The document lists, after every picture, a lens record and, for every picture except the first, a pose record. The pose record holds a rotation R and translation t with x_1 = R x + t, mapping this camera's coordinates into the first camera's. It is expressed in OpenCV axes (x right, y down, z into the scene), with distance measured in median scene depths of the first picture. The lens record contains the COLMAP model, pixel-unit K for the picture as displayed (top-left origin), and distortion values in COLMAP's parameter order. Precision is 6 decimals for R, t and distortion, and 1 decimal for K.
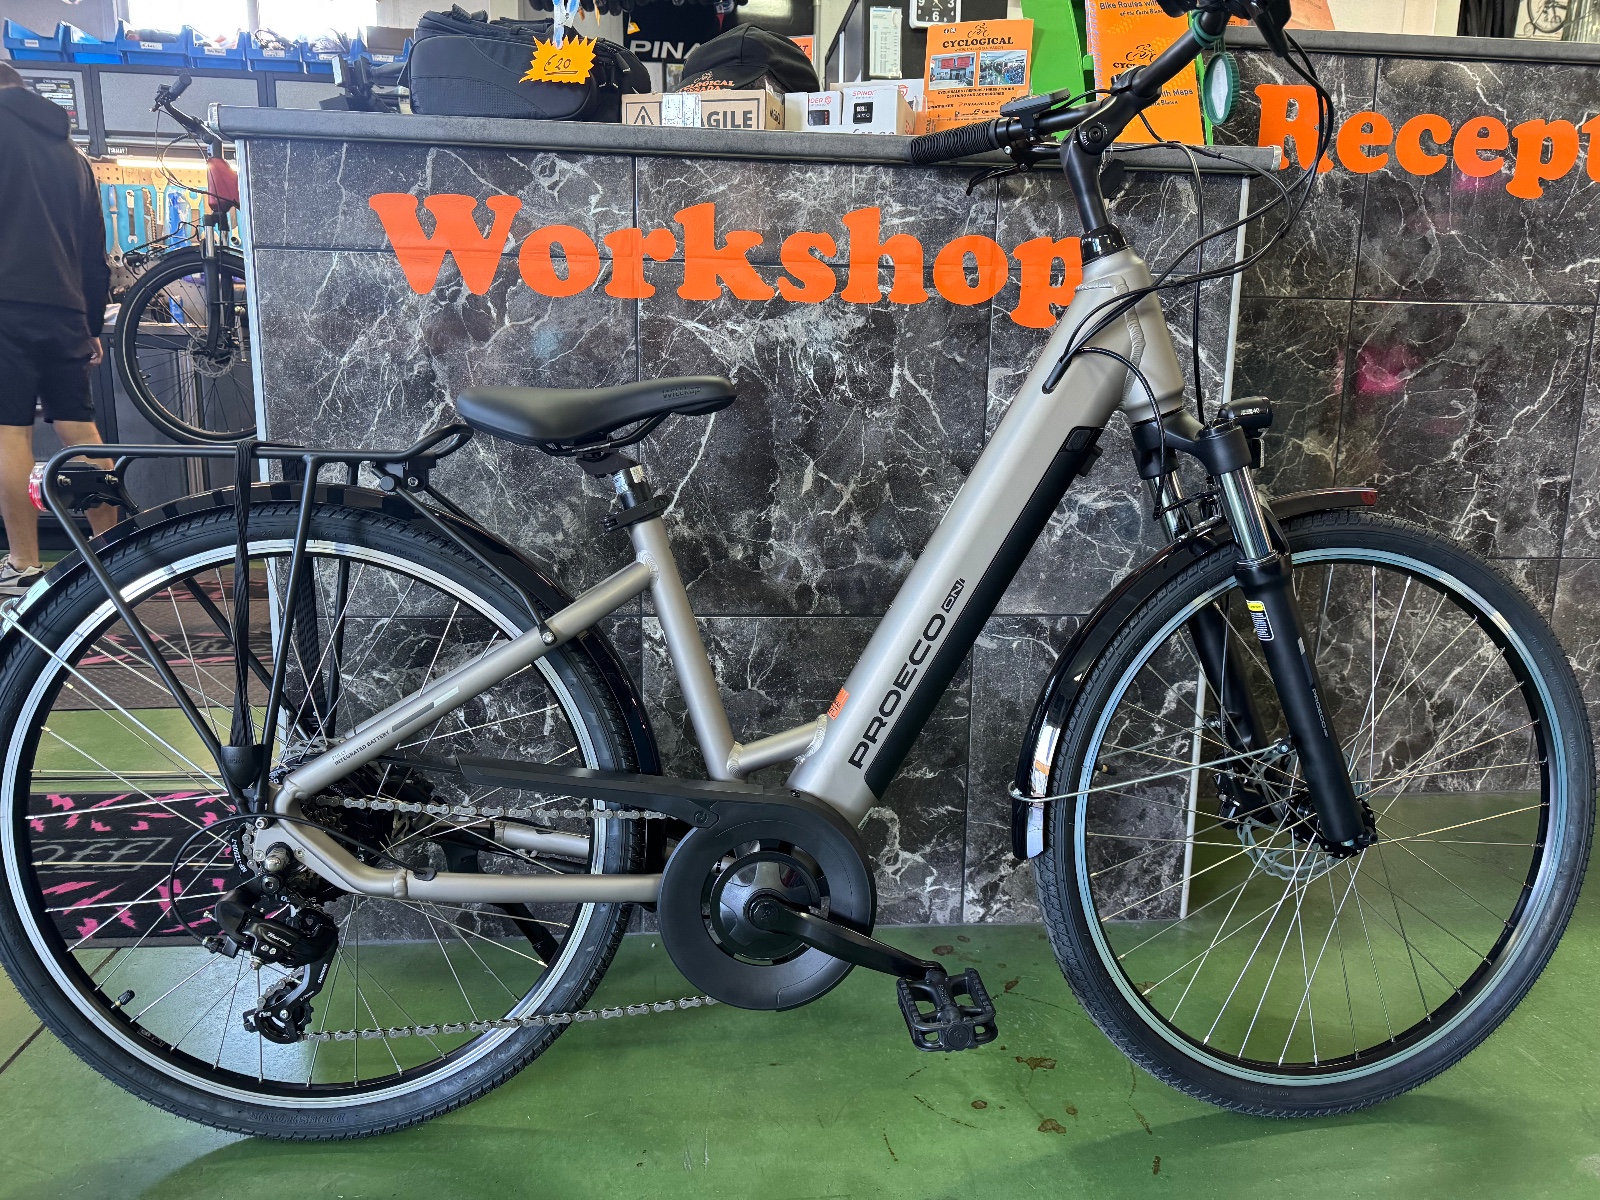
lens RADIAL K [[1148.7, 0, 804.3], [0, 1148.7, 603.5], [0, 0, 1]] dist [0.030033, -0.035689]
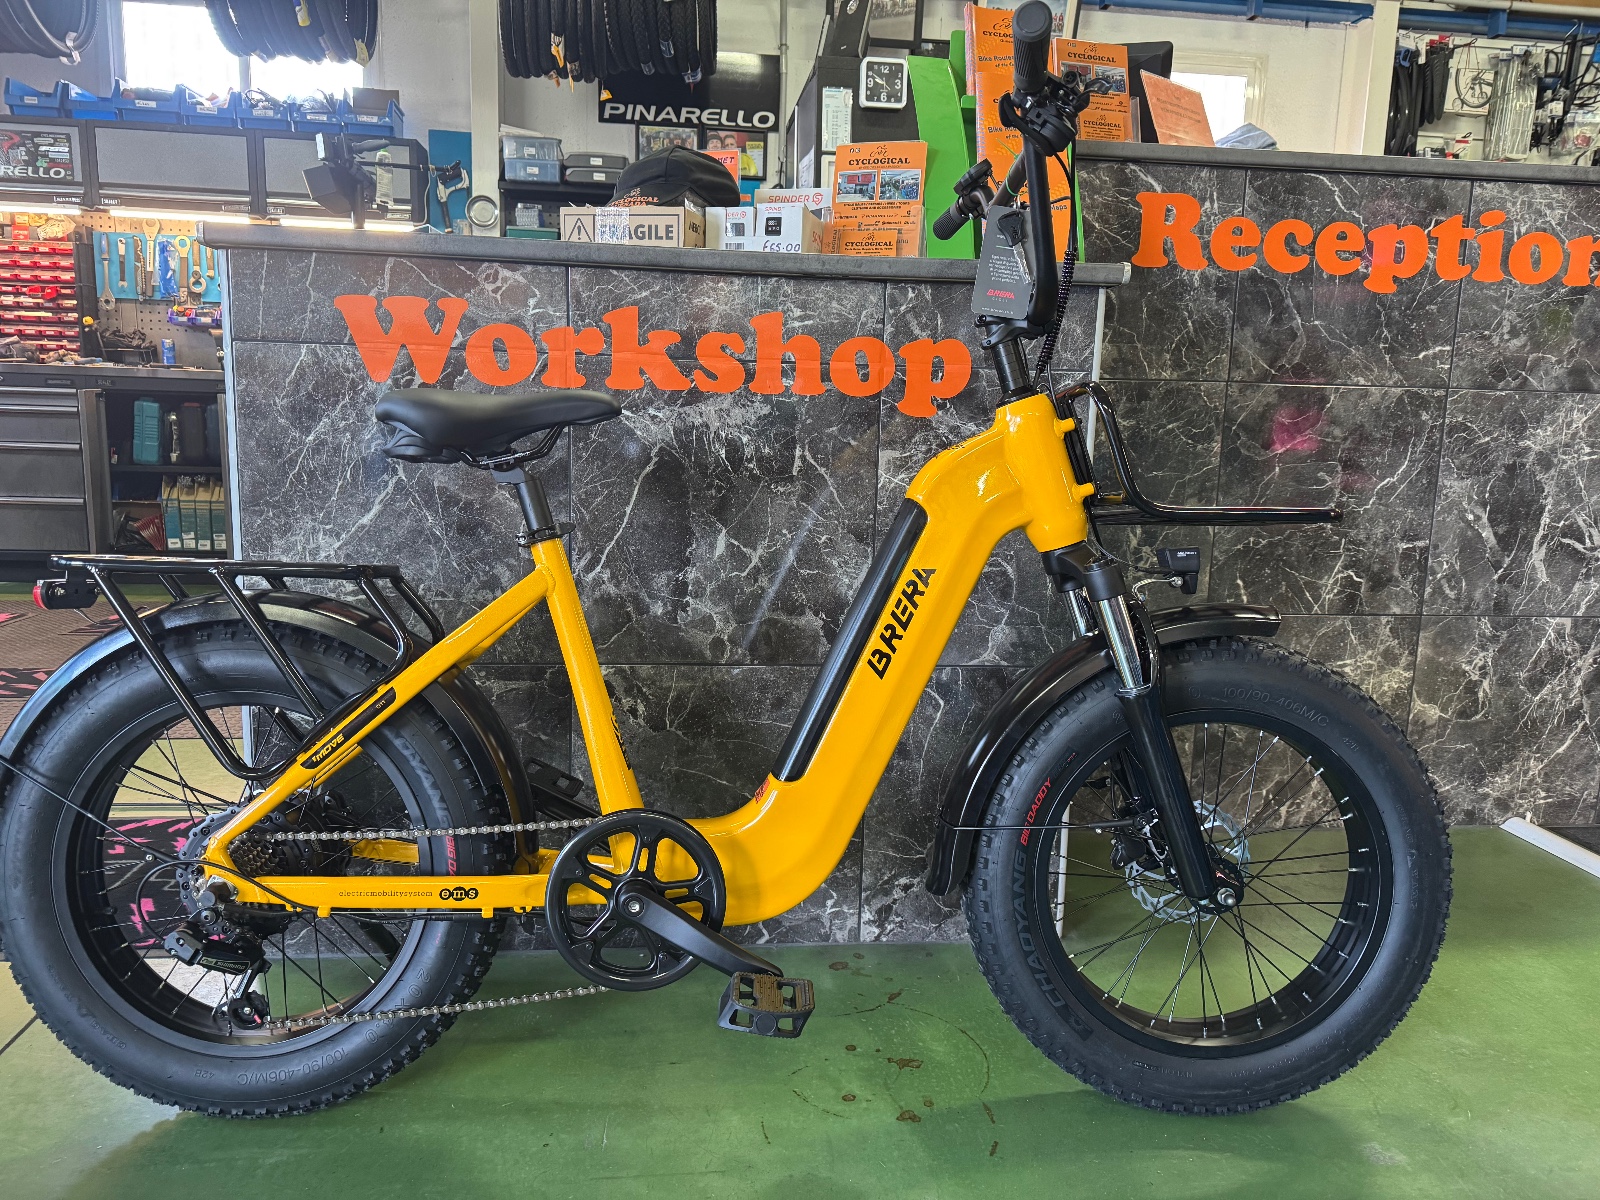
lens RADIAL K [[1148.7, 0, 802.5], [0, 1148.7, 598.6], [0, 0, 1]] dist [0.030033, -0.035689]
pose [[0.999873, 0.010234, 0.012188, 0.054880], [-0.009856, 0.999480, -0.030698, -0.016538], [-0.012496, 0.030574, 0.999454, -0.102326]]
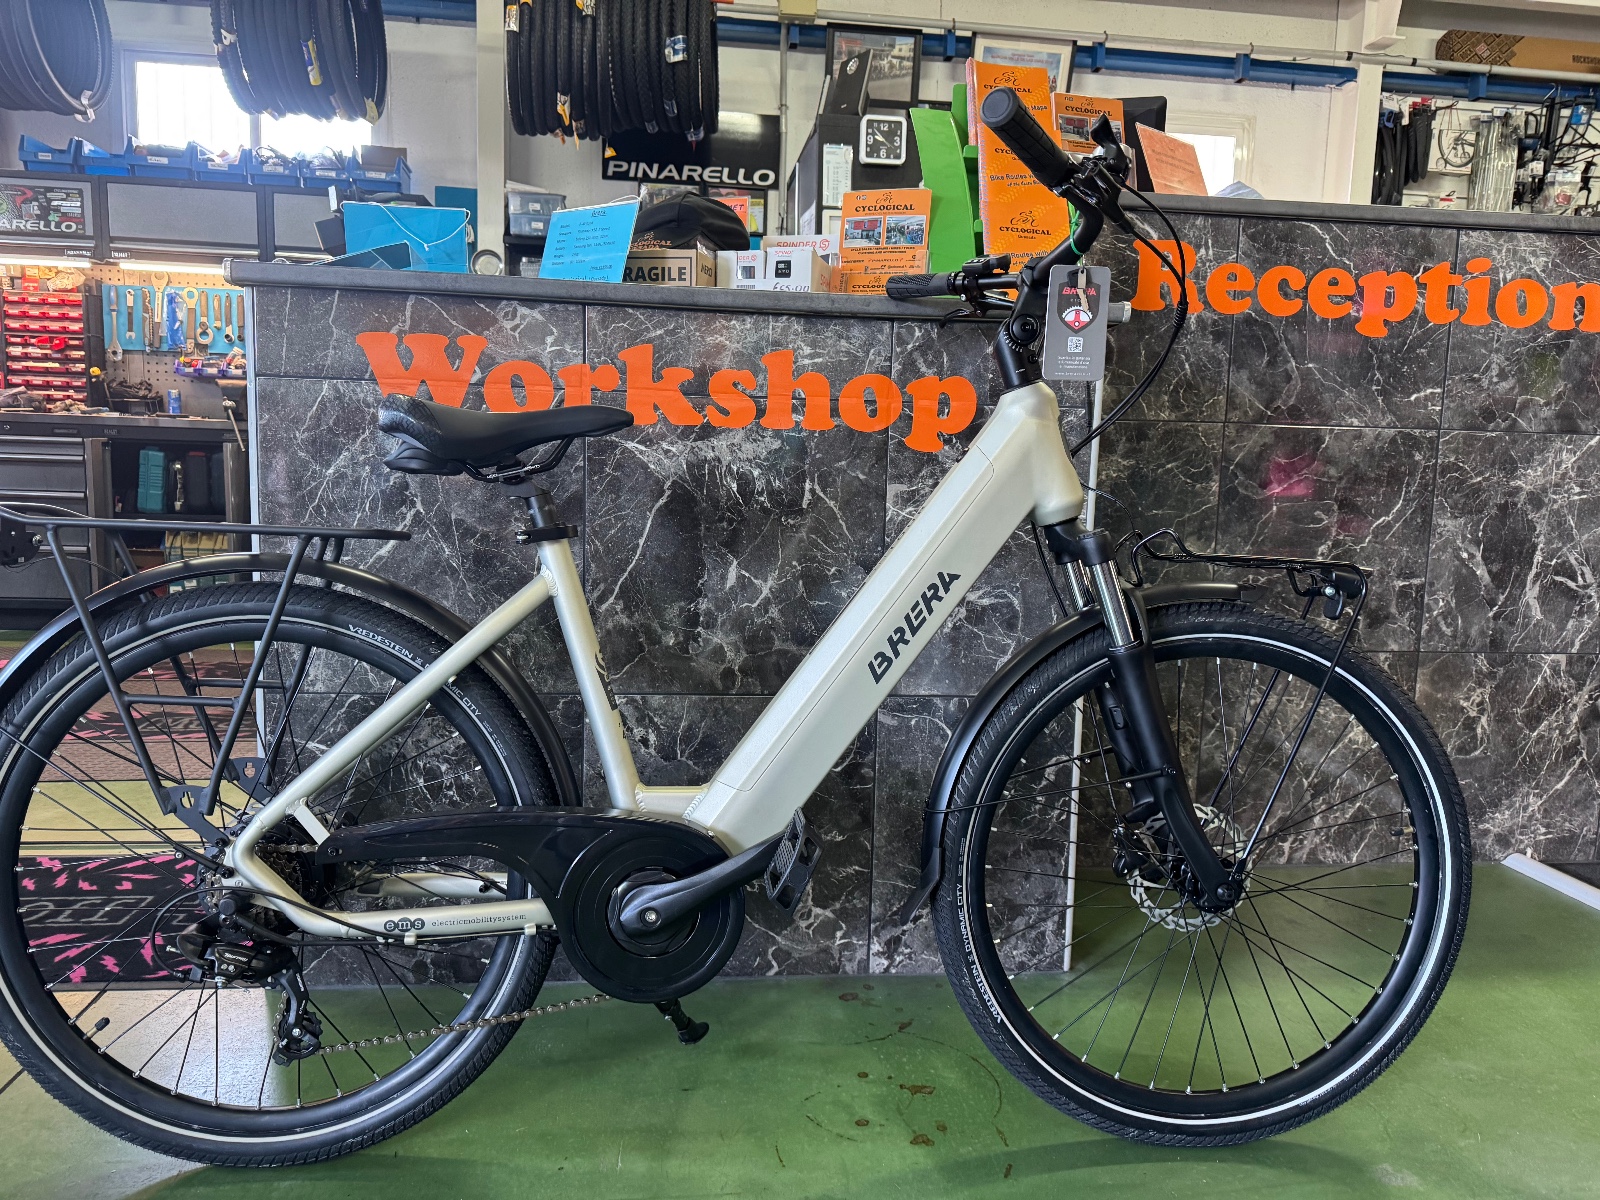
lens RADIAL K [[1148.7, 0, 805.2], [0, 1148.7, 606.9], [0, 0, 1]] dist [0.030033, -0.035689]
pose [[0.999783, 0.010100, 0.018237, 0.043582], [-0.008770, 0.997394, -0.071608, 0.002970], [-0.018913, 0.071433, 0.997266, -0.115251]]
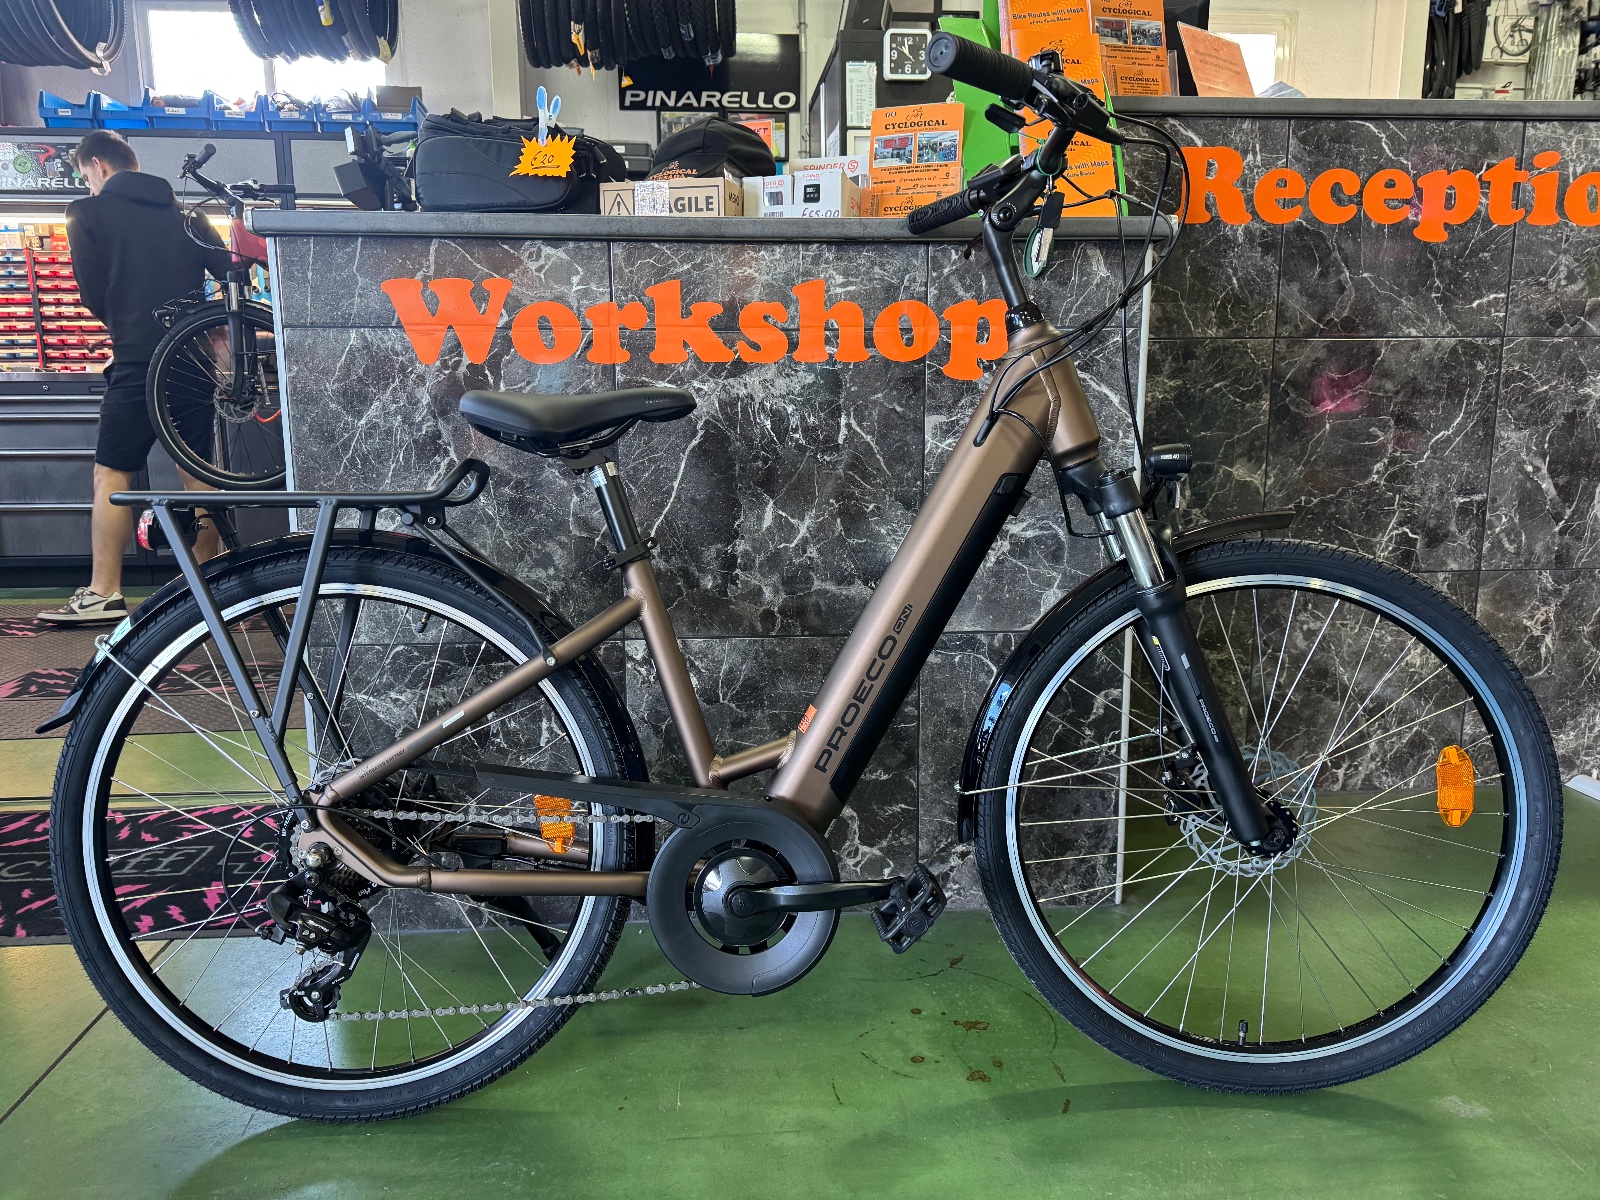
lens RADIAL K [[1148.7, 0, 789.6], [0, 1148.7, 606.5], [0, 0, 1]] dist [0.030033, -0.035689]
pose [[0.999541, -0.018819, -0.023758, 0.038104], [0.018473, 0.999721, -0.014695, -0.001870], [0.024028, 0.014250, 0.999610, -0.101544]]
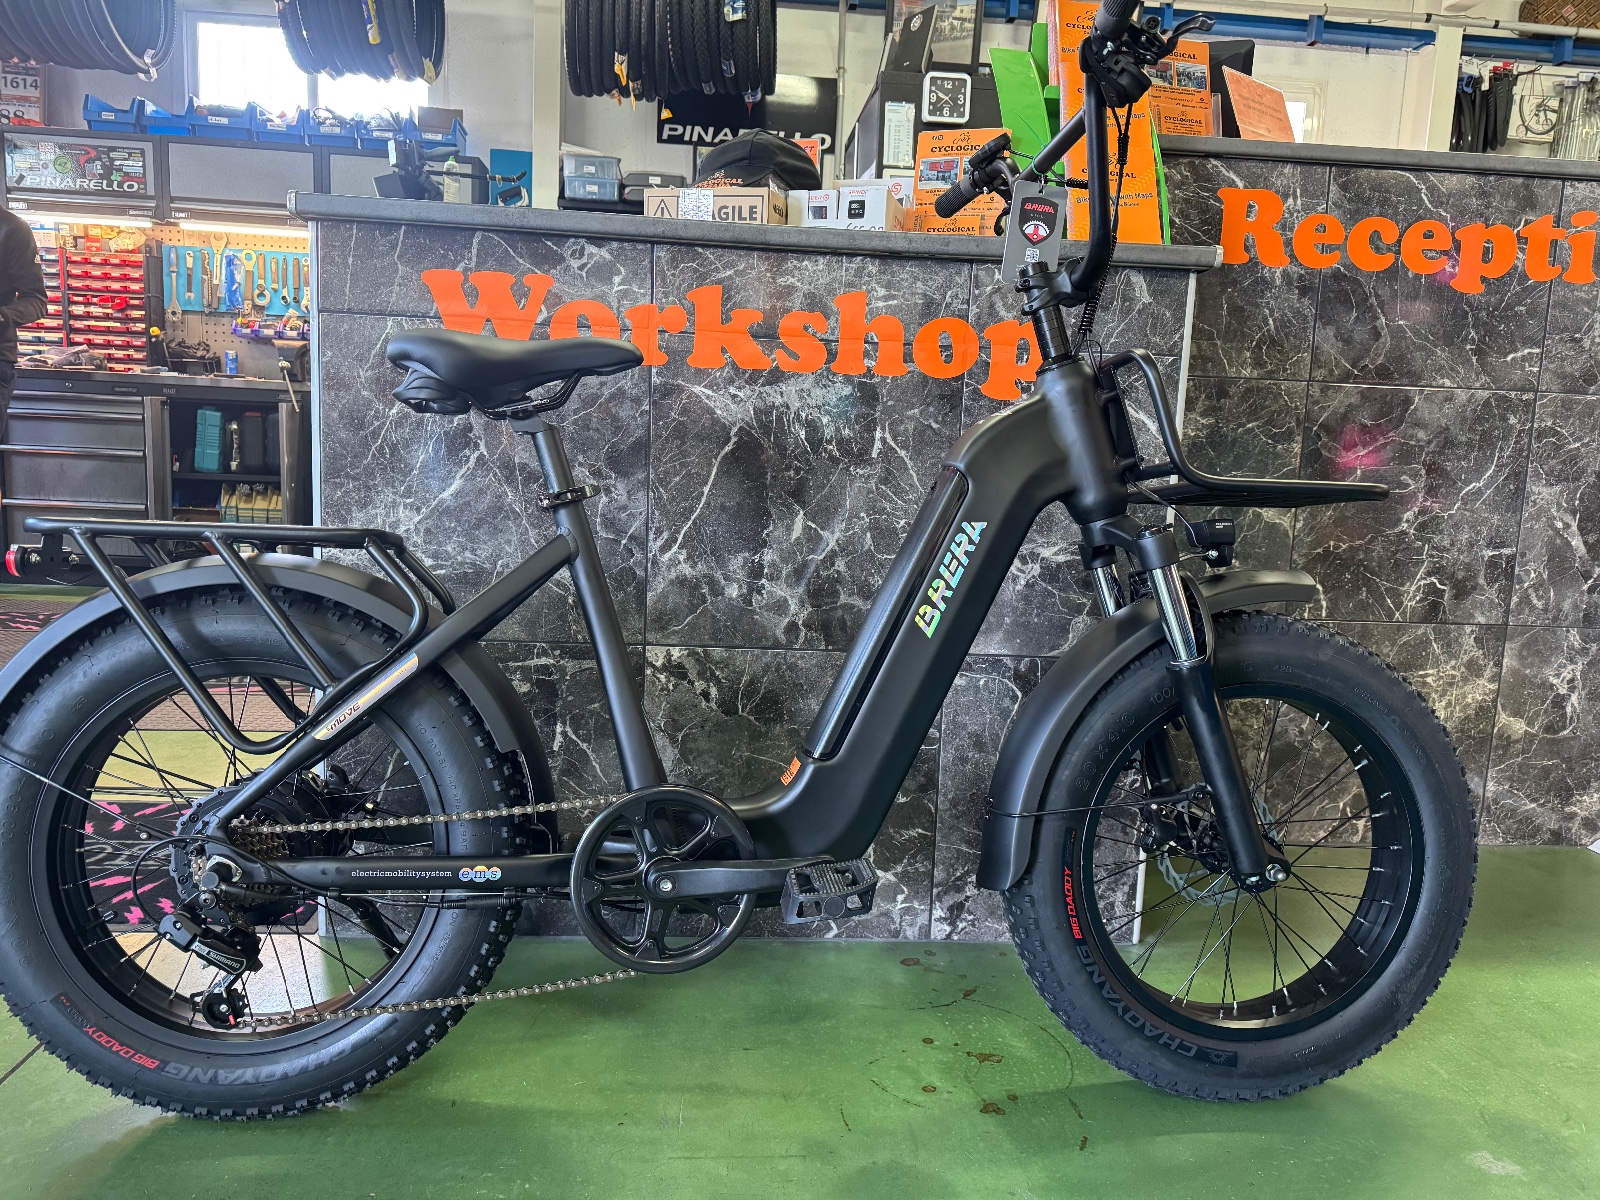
lens RADIAL K [[1148.7, 0, 800.0], [0, 1148.7, 600.6], [0, 0, 1]] dist [0.030033, -0.035689]
pose [[0.999383, 0.028878, -0.019984, 0.022925], [-0.029990, 0.997879, -0.057785, 0.021286], [0.018273, 0.058348, 0.998129, -0.087224]]
